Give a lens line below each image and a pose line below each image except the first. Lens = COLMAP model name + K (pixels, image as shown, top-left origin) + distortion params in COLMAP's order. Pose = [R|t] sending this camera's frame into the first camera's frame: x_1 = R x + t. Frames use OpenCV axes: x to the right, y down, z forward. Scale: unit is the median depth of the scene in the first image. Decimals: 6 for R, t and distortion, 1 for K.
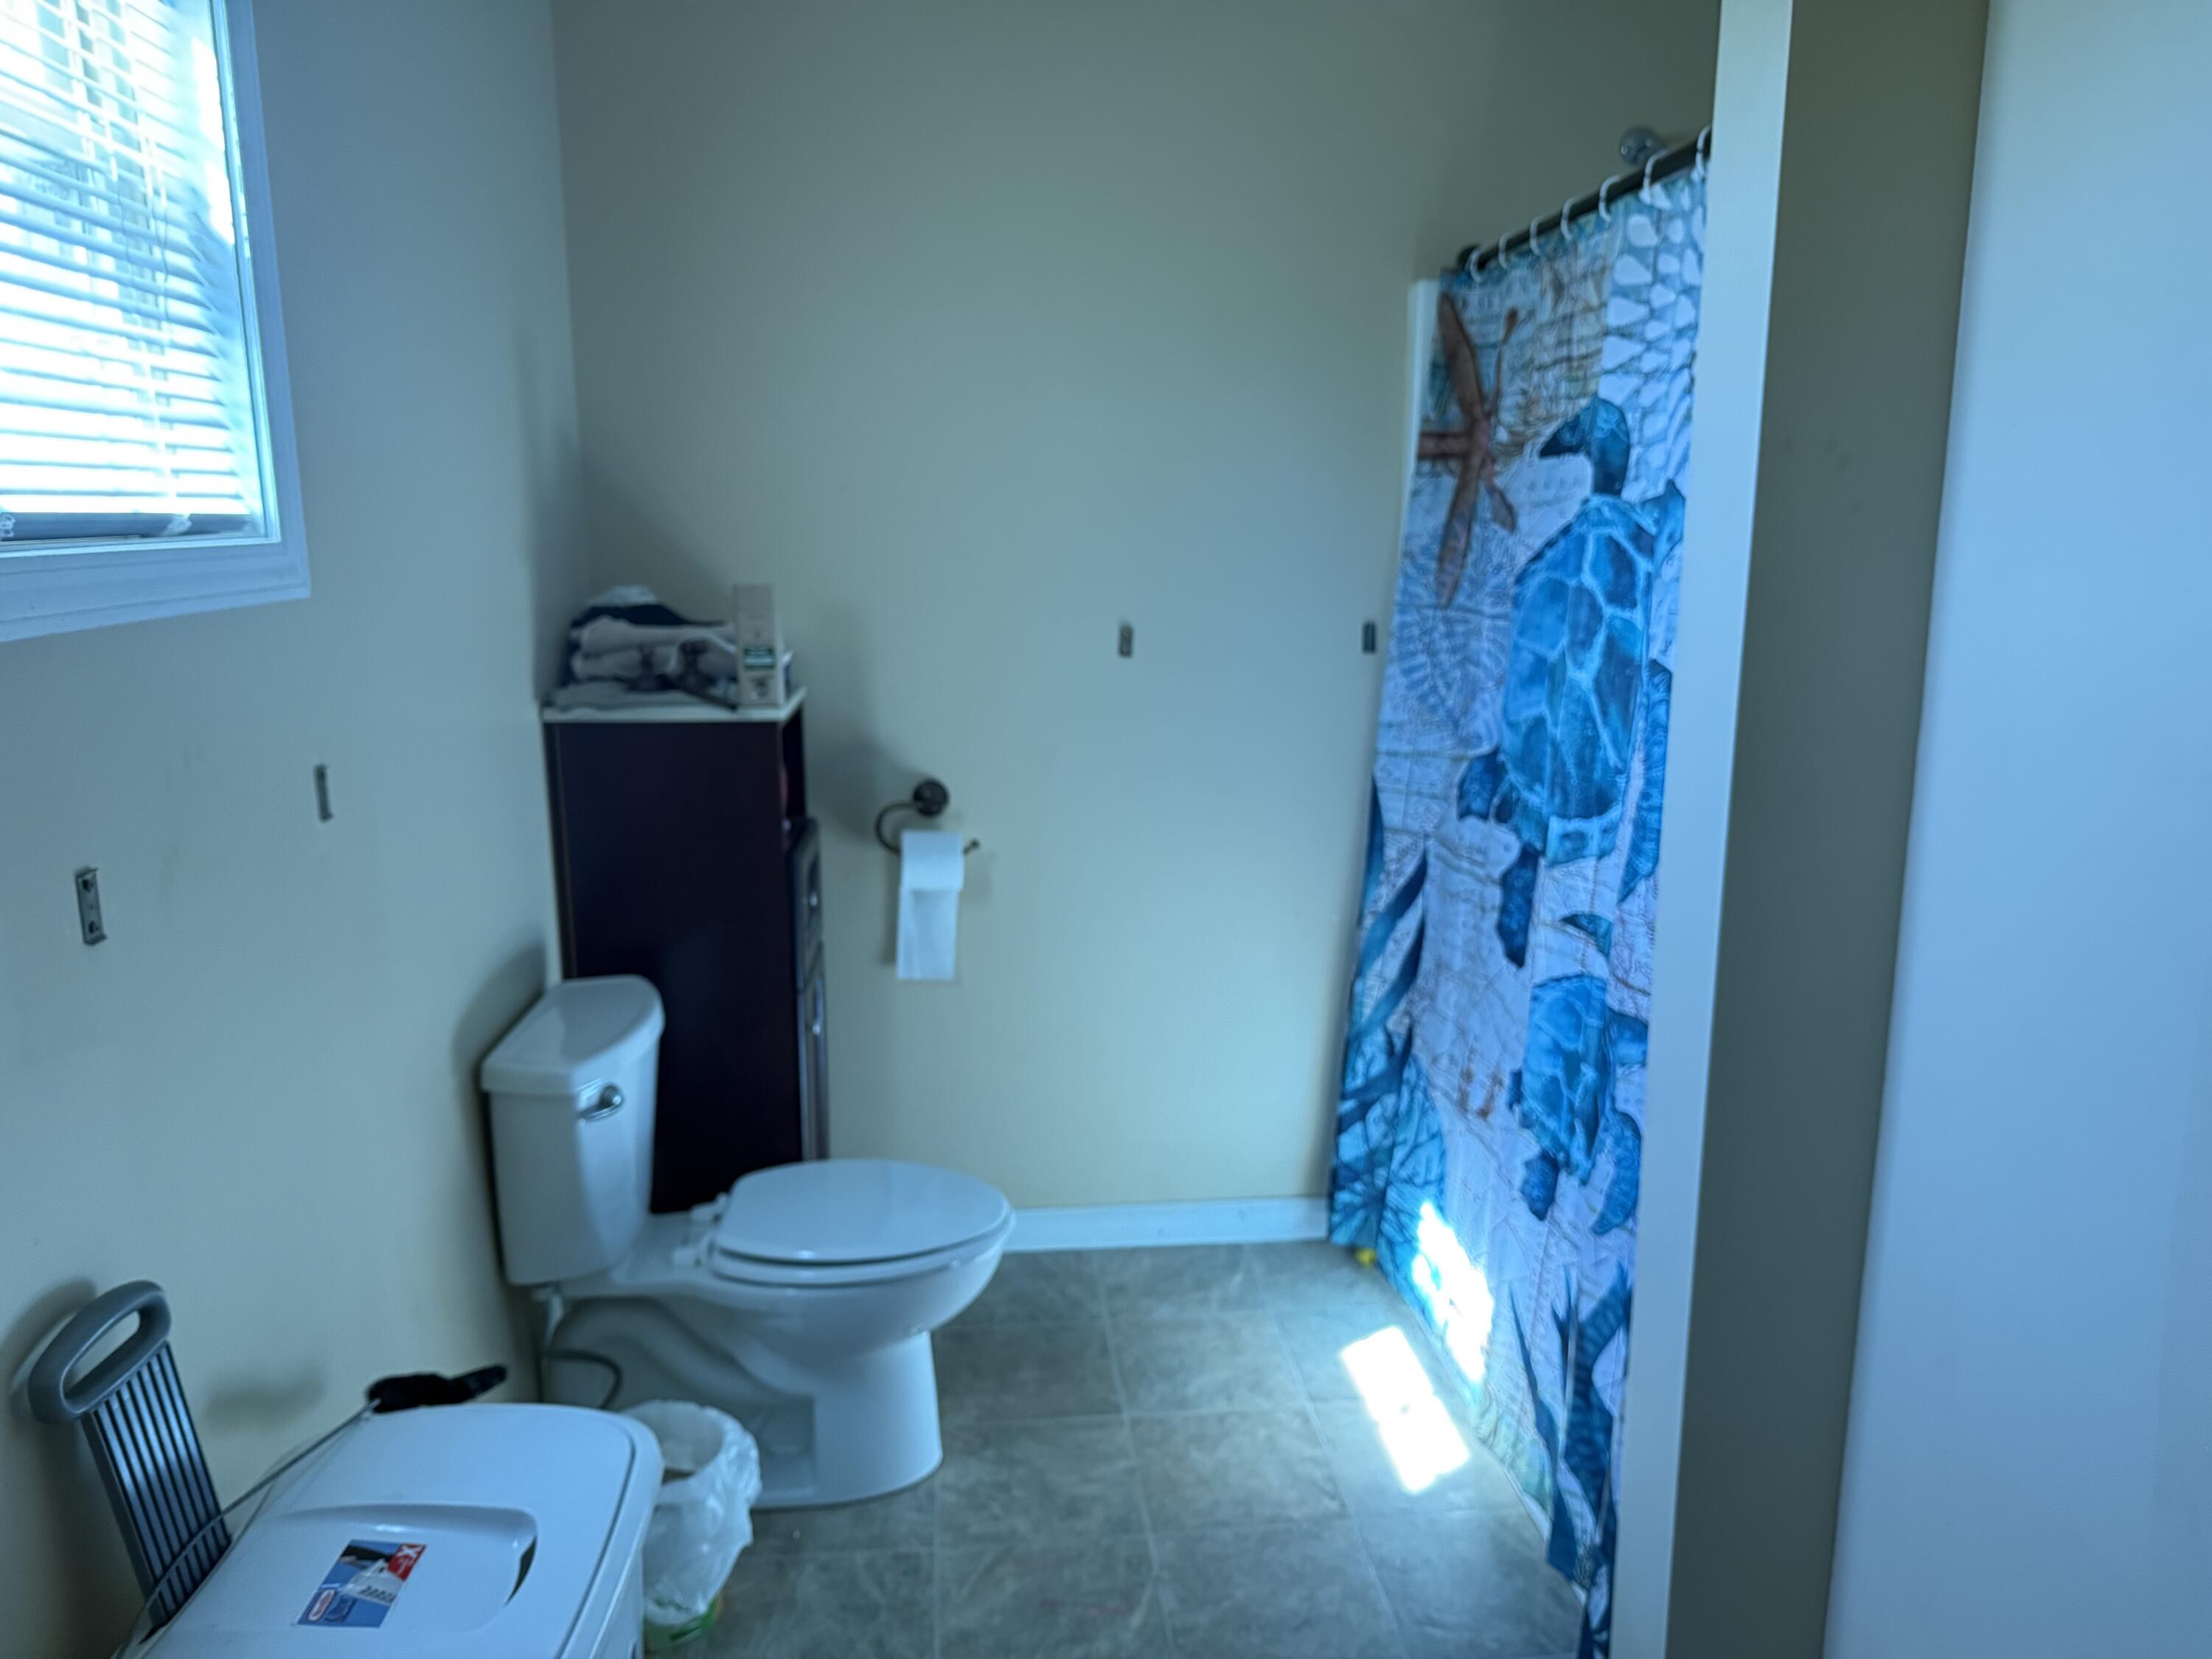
lens RADIAL K [[1587.8, 0, 1106.0], [0, 1587.8, 829.5], [0, 0, 1]] dist [0.050491, -0.000526]
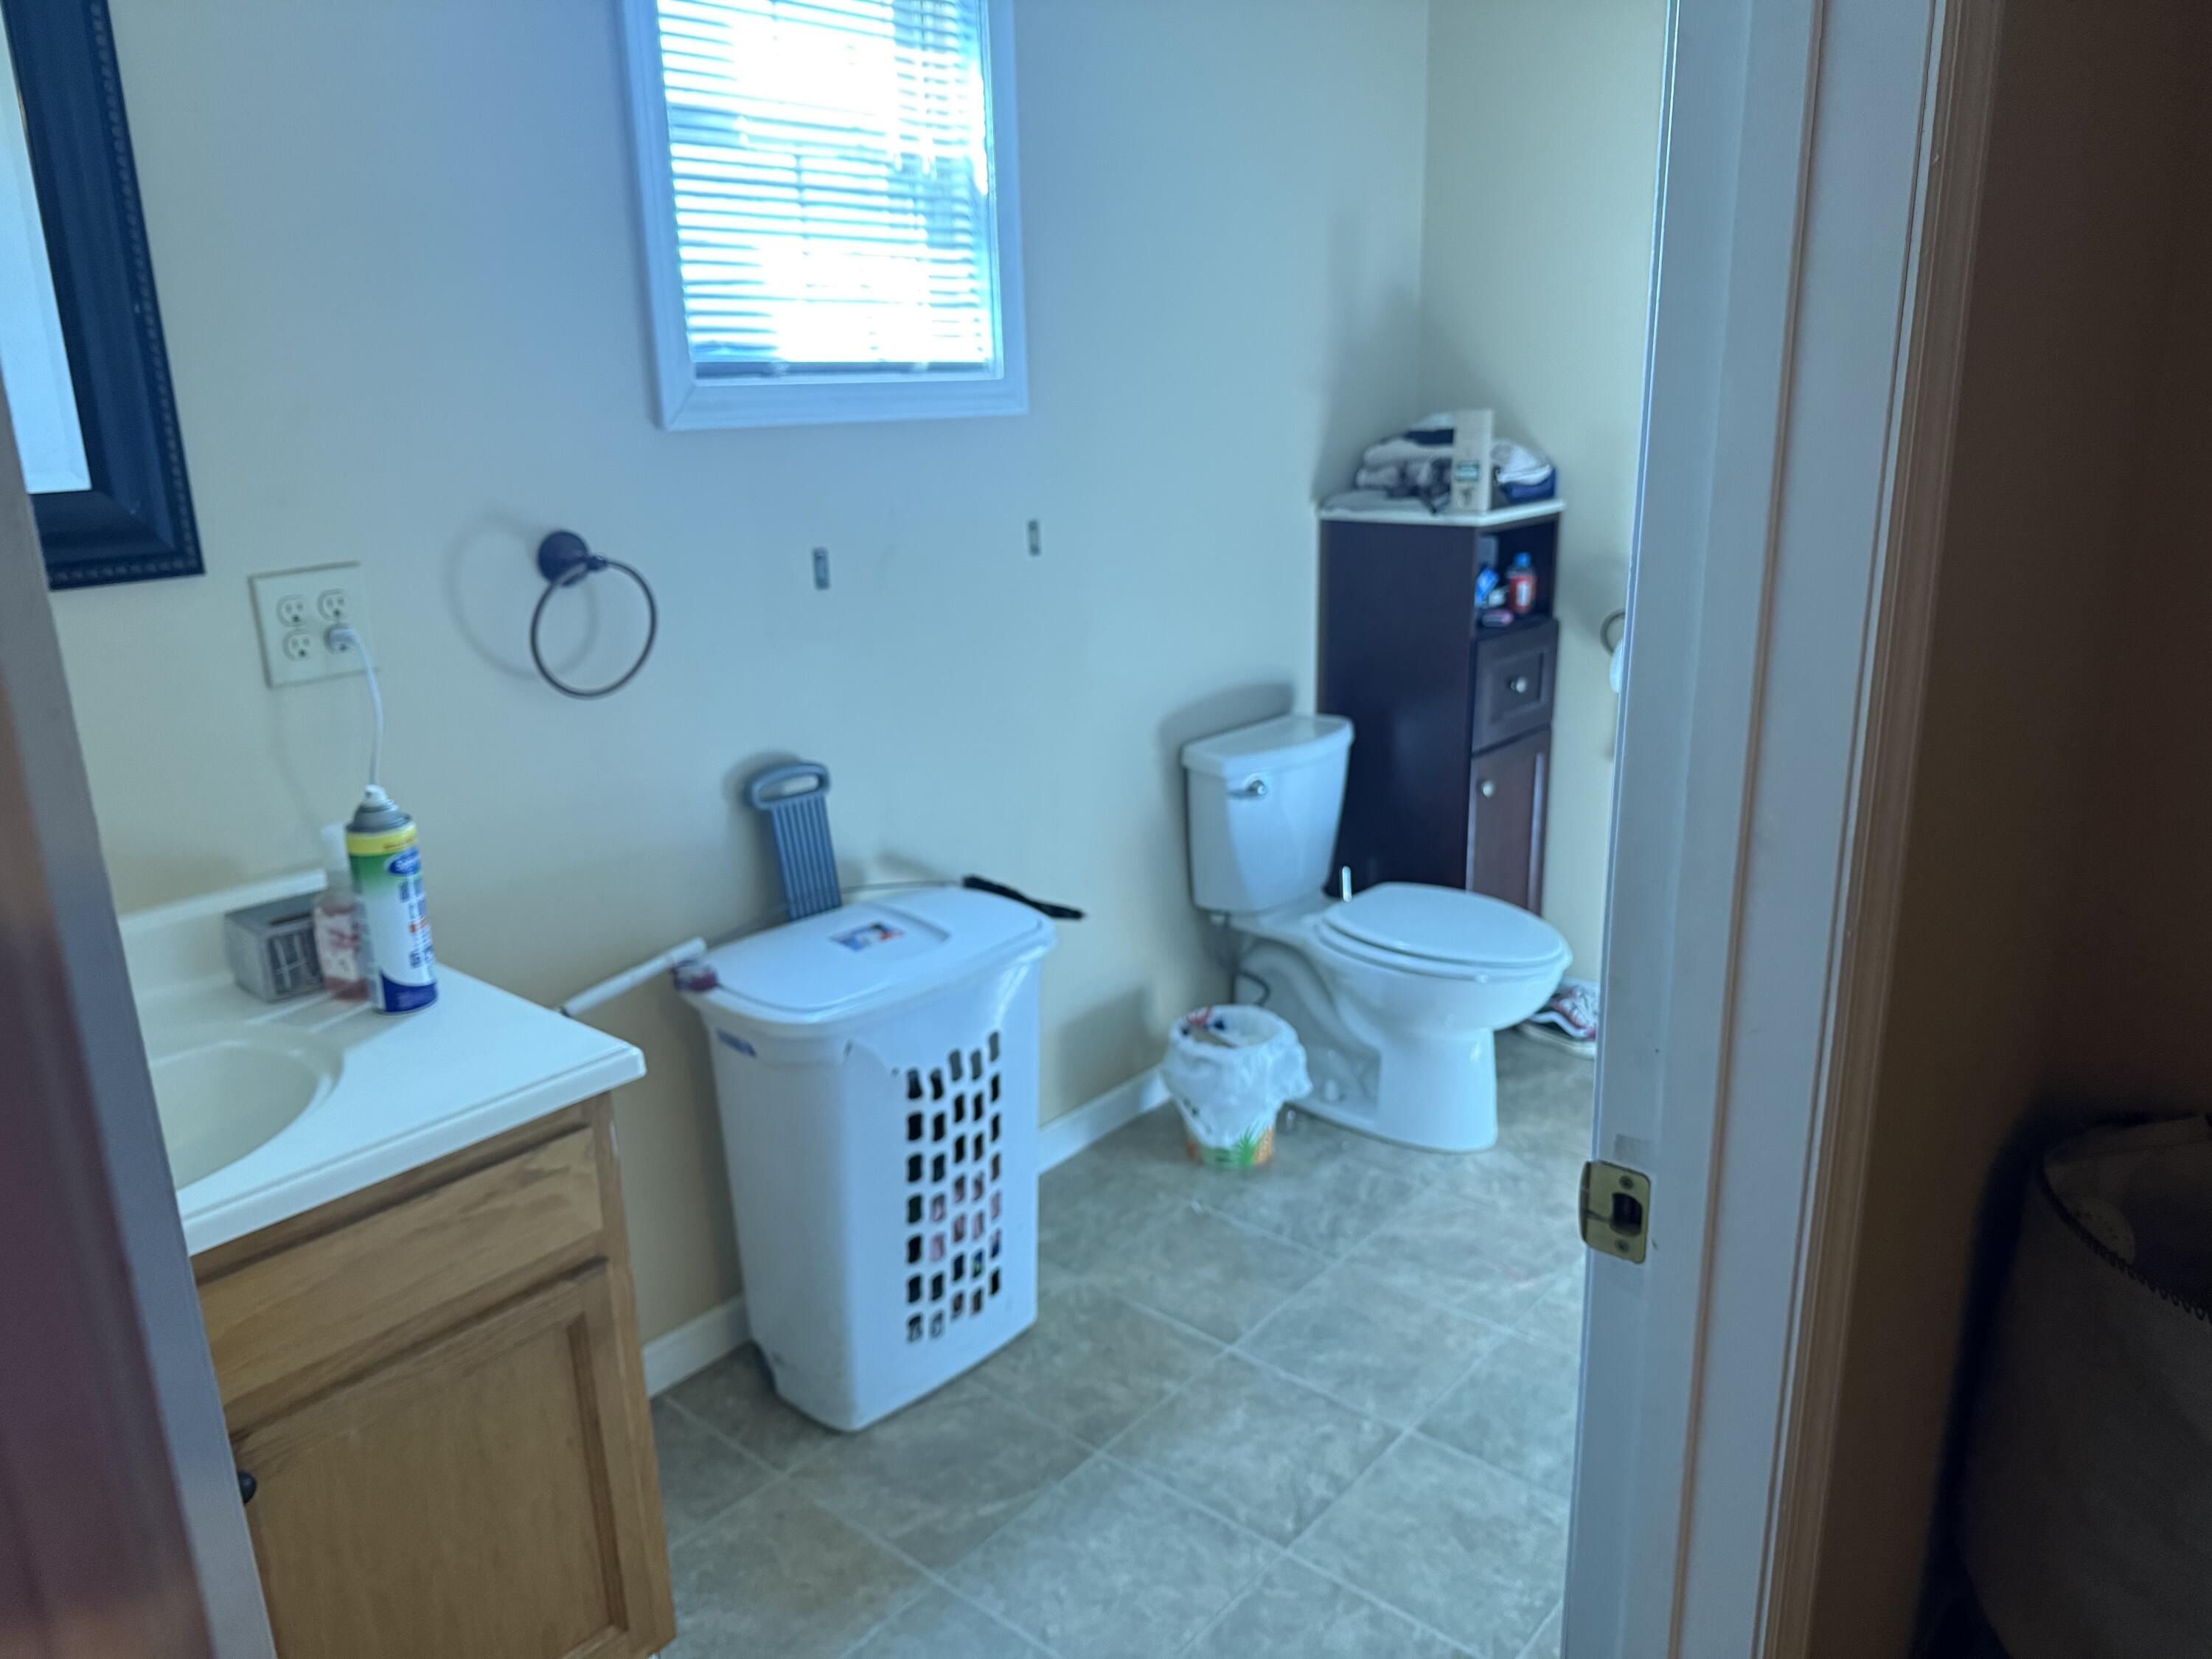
lens RADIAL K [[1581.4, 0, 1106.0], [0, 1581.4, 829.5], [0, 0, 1]] dist [0.093969, 0.000126]
pose [[0.688612, 0.183230, -0.701598, 0.553891], [-0.119560, 0.982996, 0.139373, 0.026193], [0.715205, -0.012091, 0.698810, -0.054094]]
